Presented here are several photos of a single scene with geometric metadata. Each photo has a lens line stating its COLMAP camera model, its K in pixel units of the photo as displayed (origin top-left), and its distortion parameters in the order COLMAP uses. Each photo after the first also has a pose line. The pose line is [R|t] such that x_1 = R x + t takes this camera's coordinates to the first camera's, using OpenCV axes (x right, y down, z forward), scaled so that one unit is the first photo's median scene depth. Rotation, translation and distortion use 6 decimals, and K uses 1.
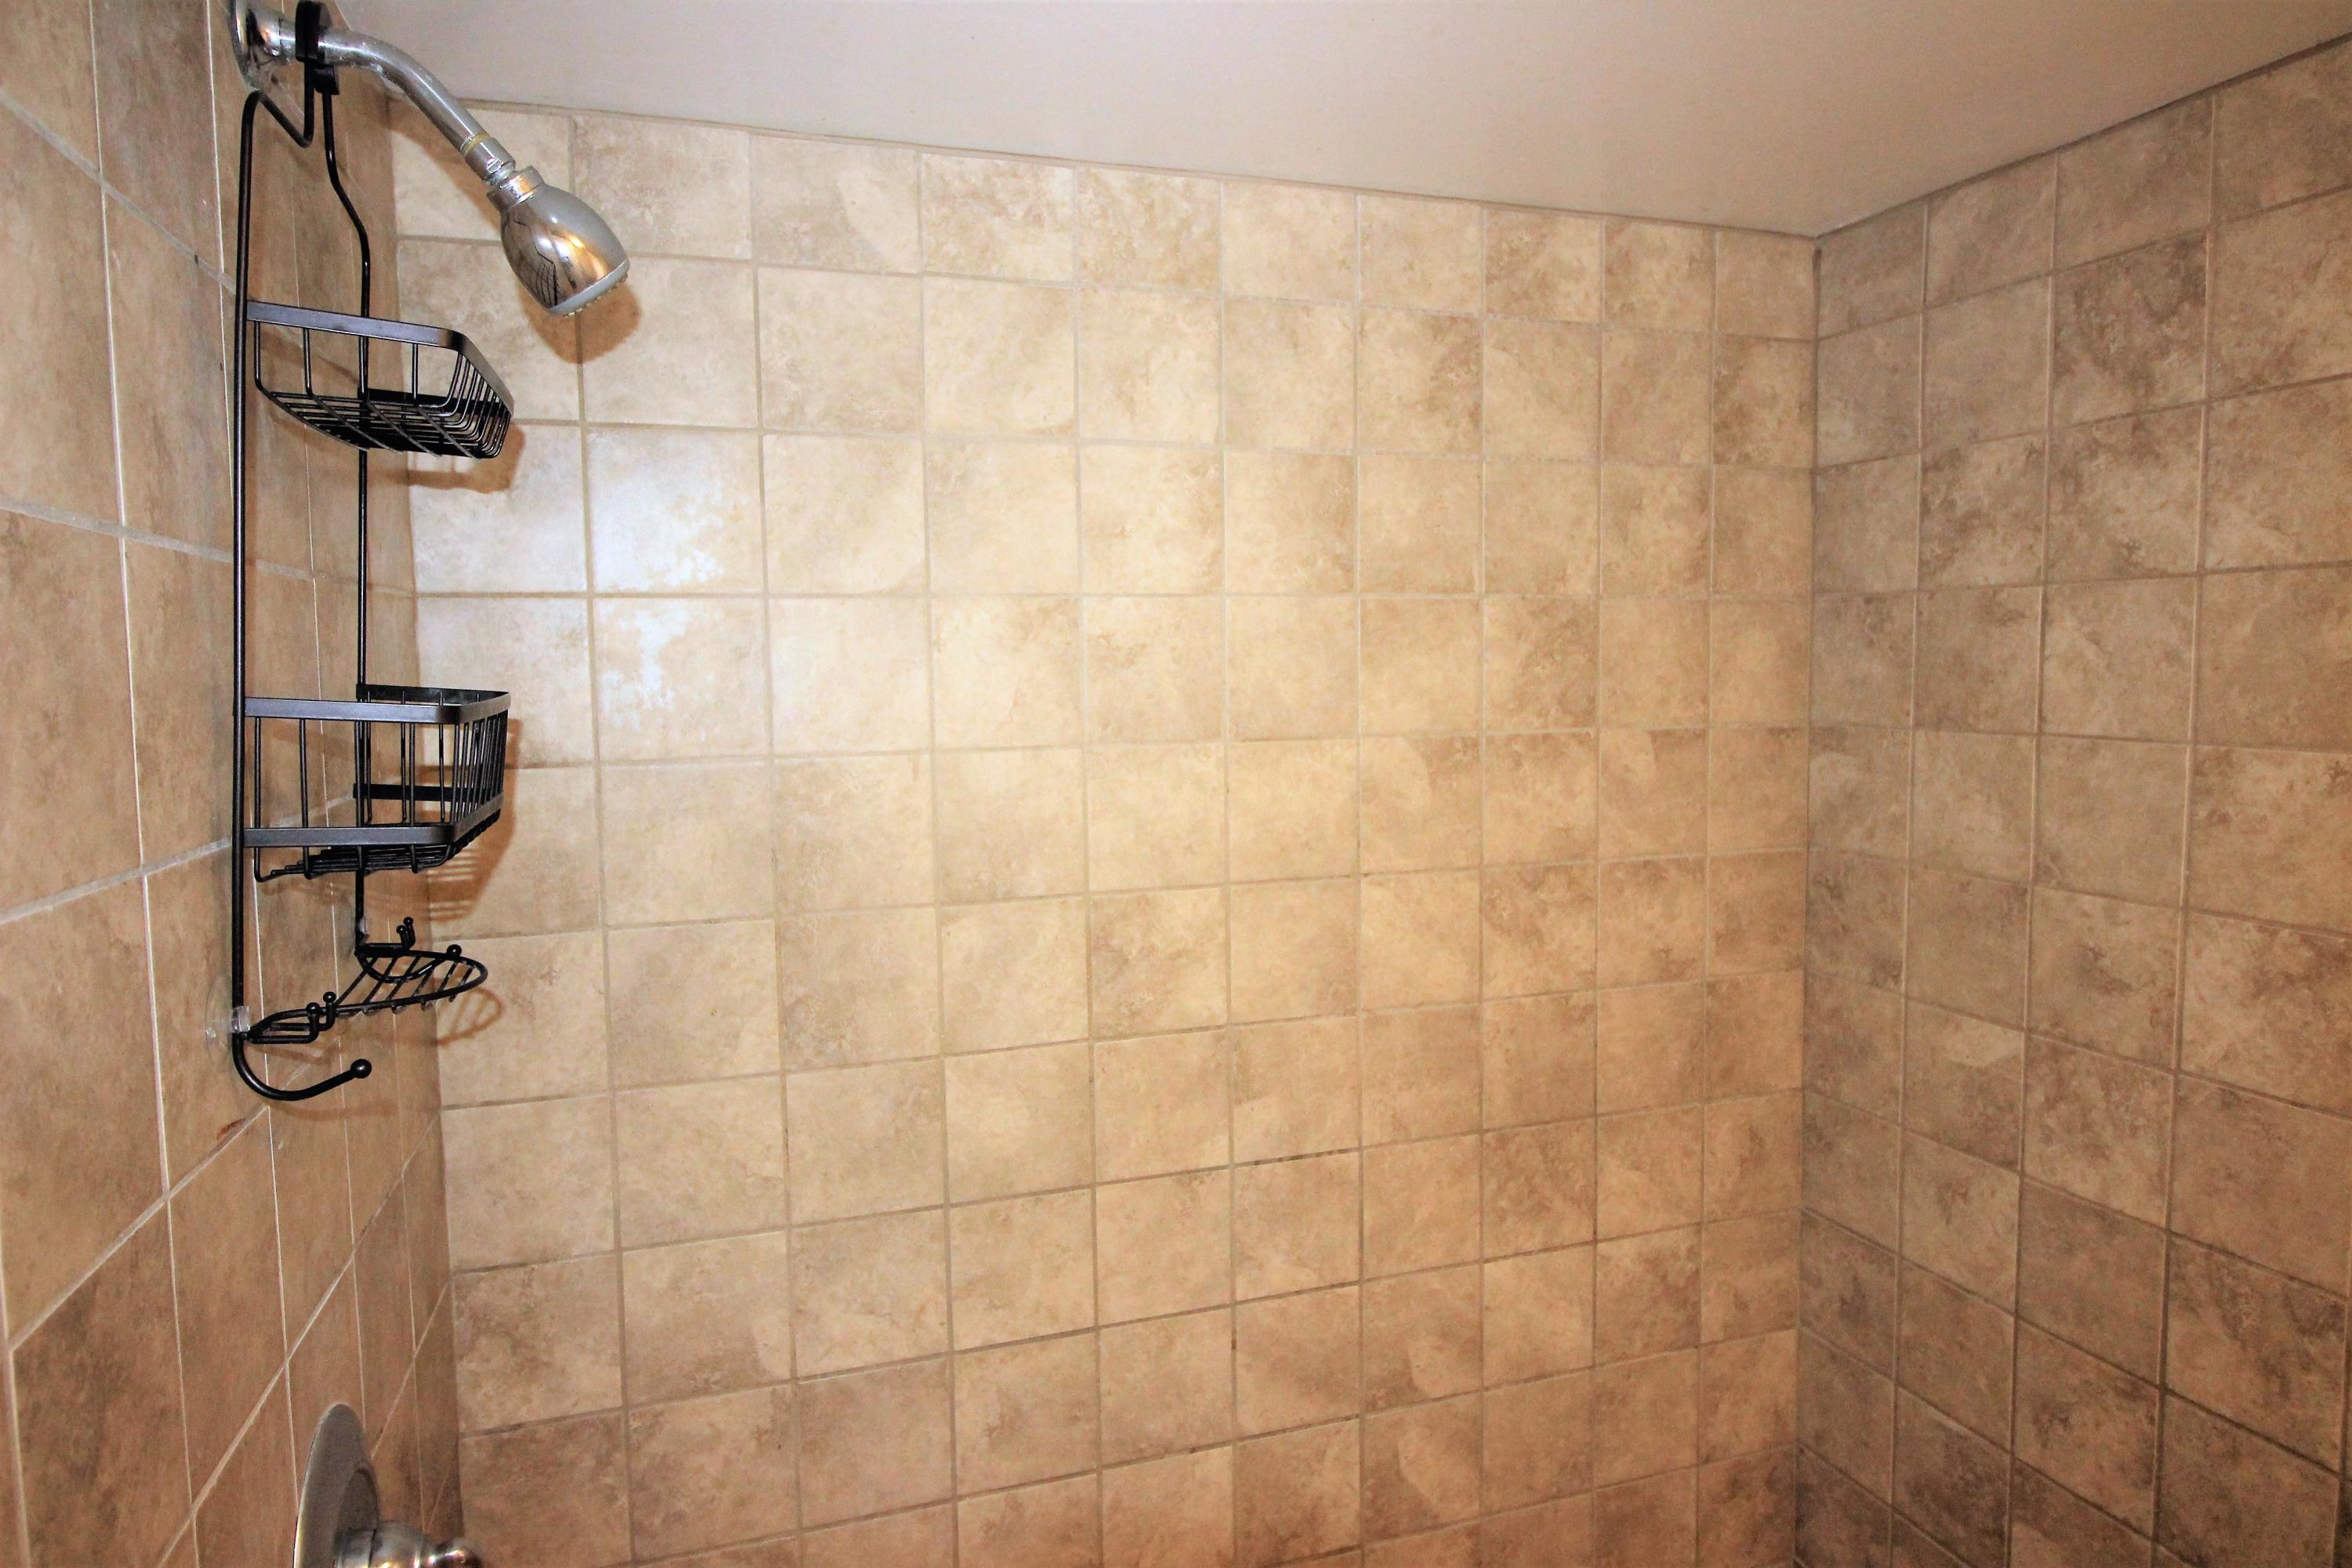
lens RADIAL K [[1357.8, 0, 1176.0], [0, 1357.8, 750.4], [0, 0, 1]] dist [0.006619, -0.012459]
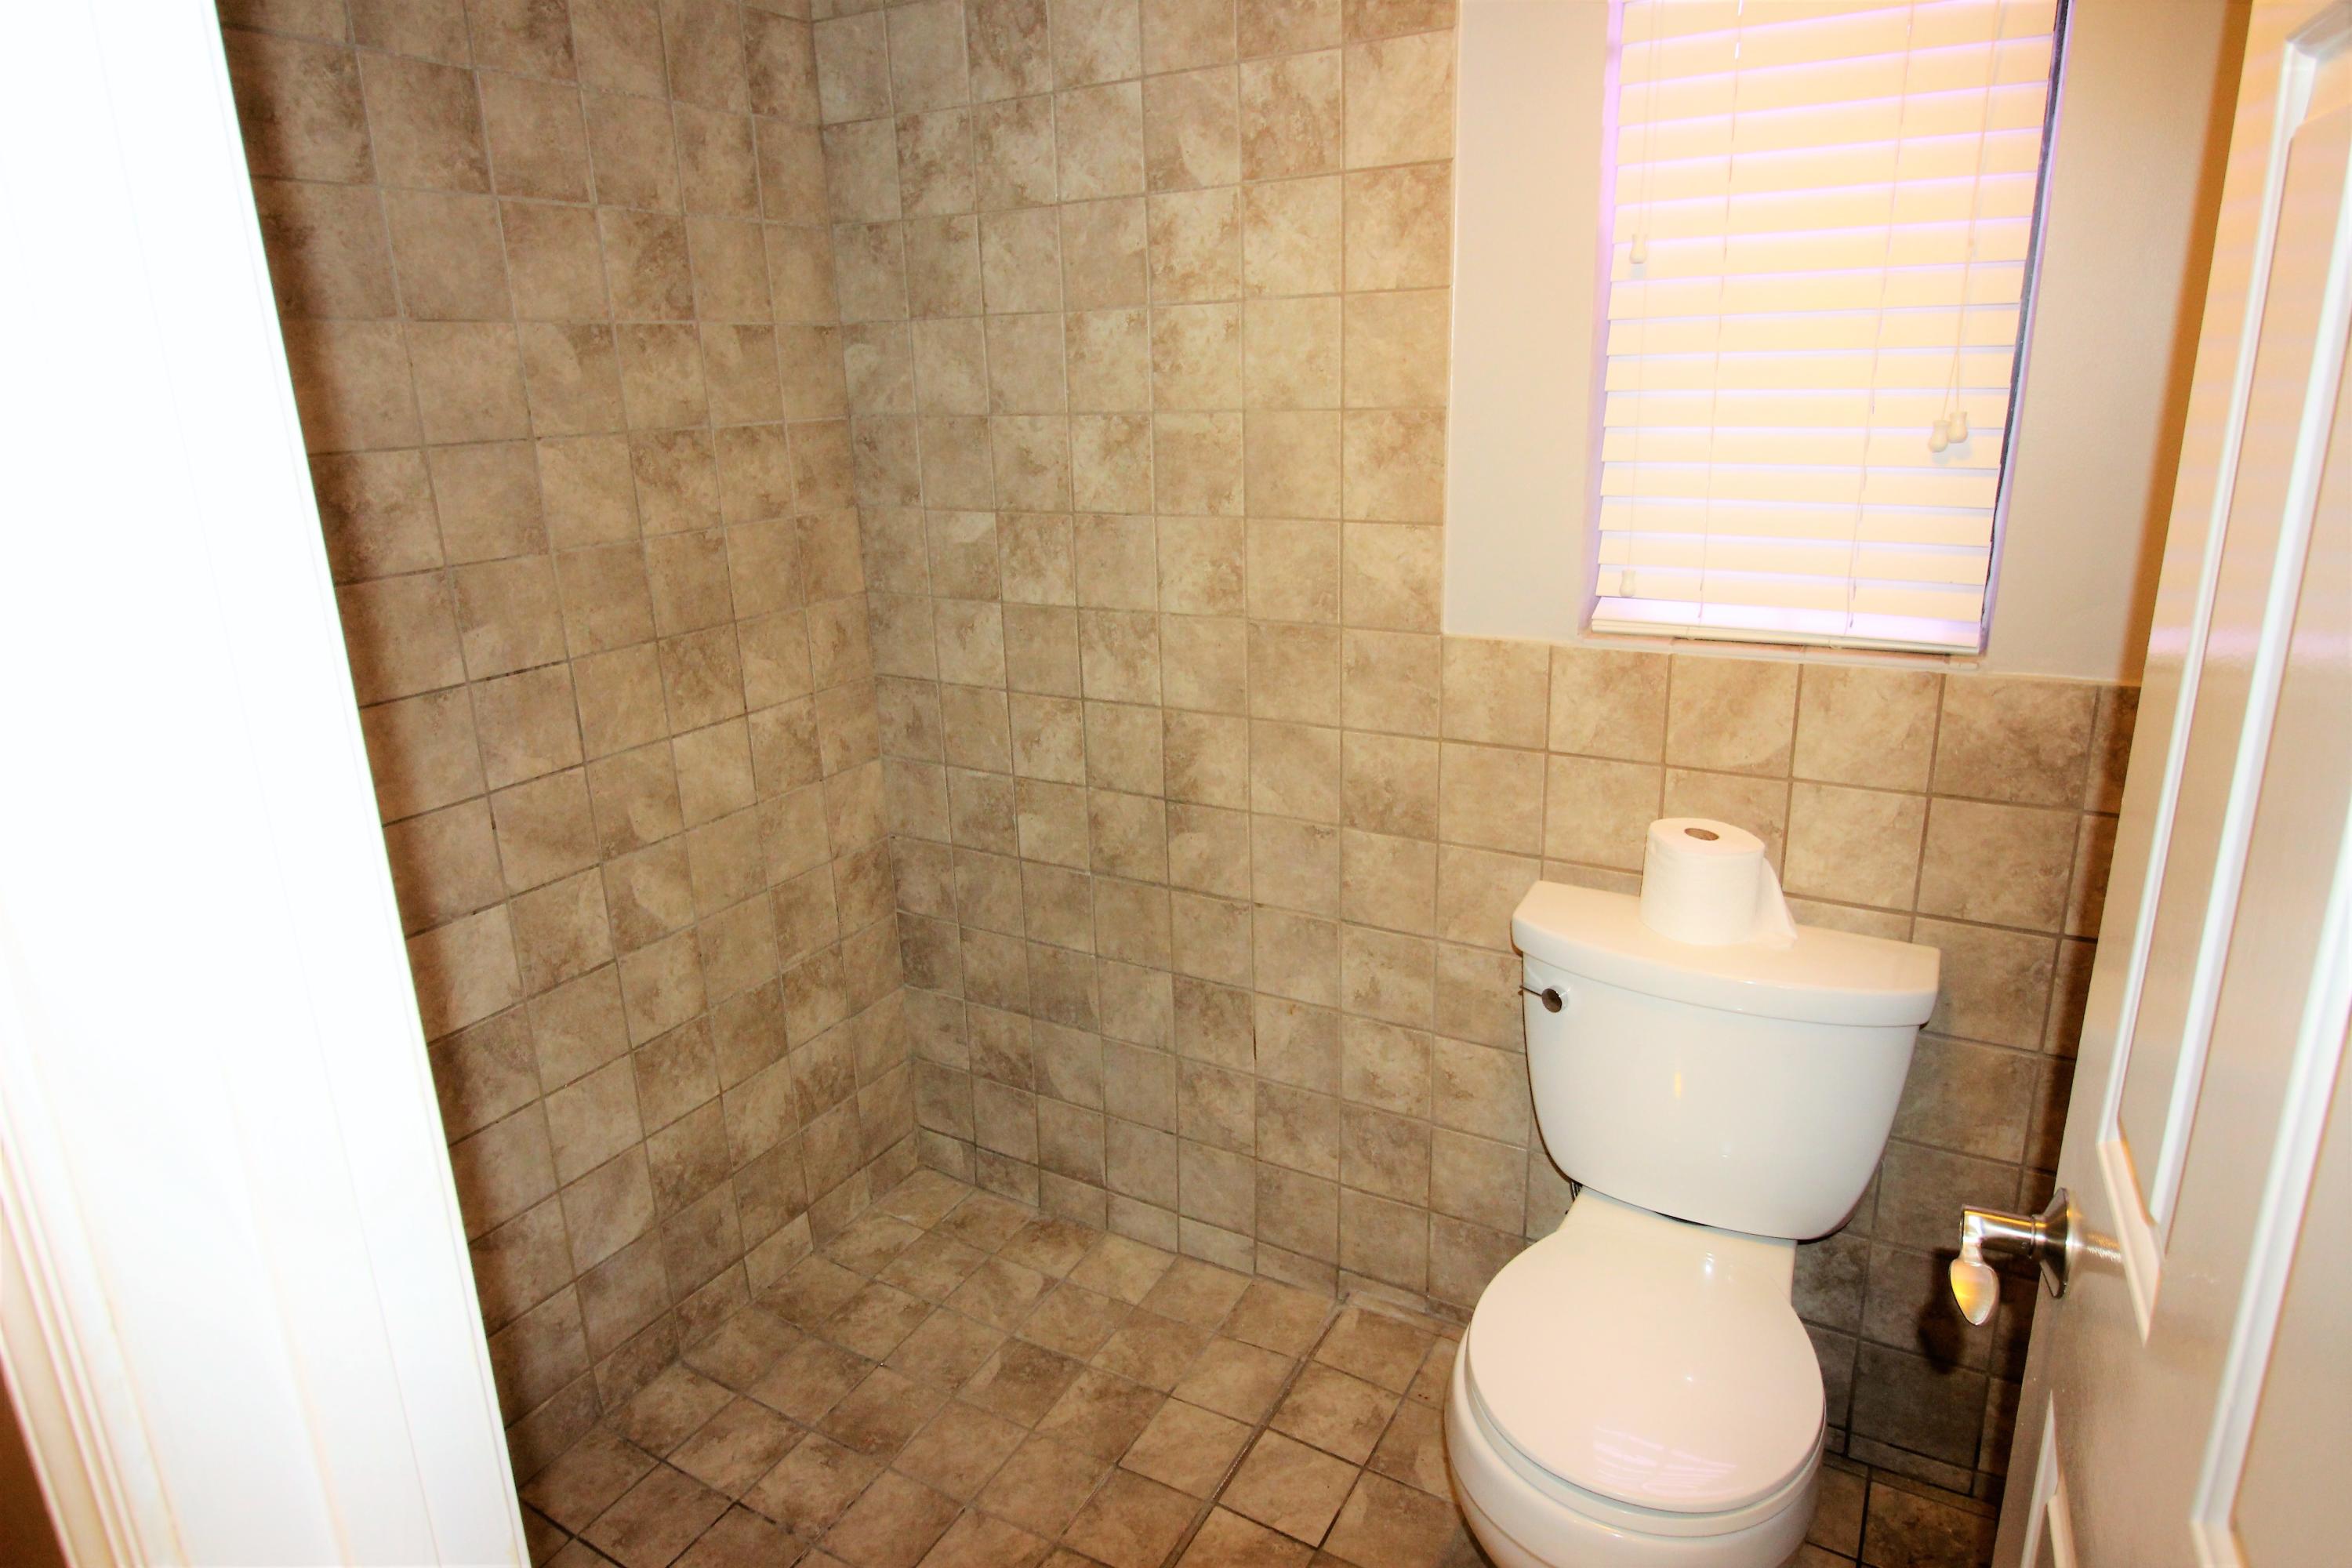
lens RADIAL K [[1357.8, 0, 1176.0], [0, 1357.8, 750.4], [0, 0, 1]] dist [0.006619, -0.012459]
pose [[0.746800, -0.195535, 0.635654, -0.268196], [0.067571, 0.973163, 0.219971, 0.134611], [-0.661607, -0.121323, 0.739971, -0.334370]]
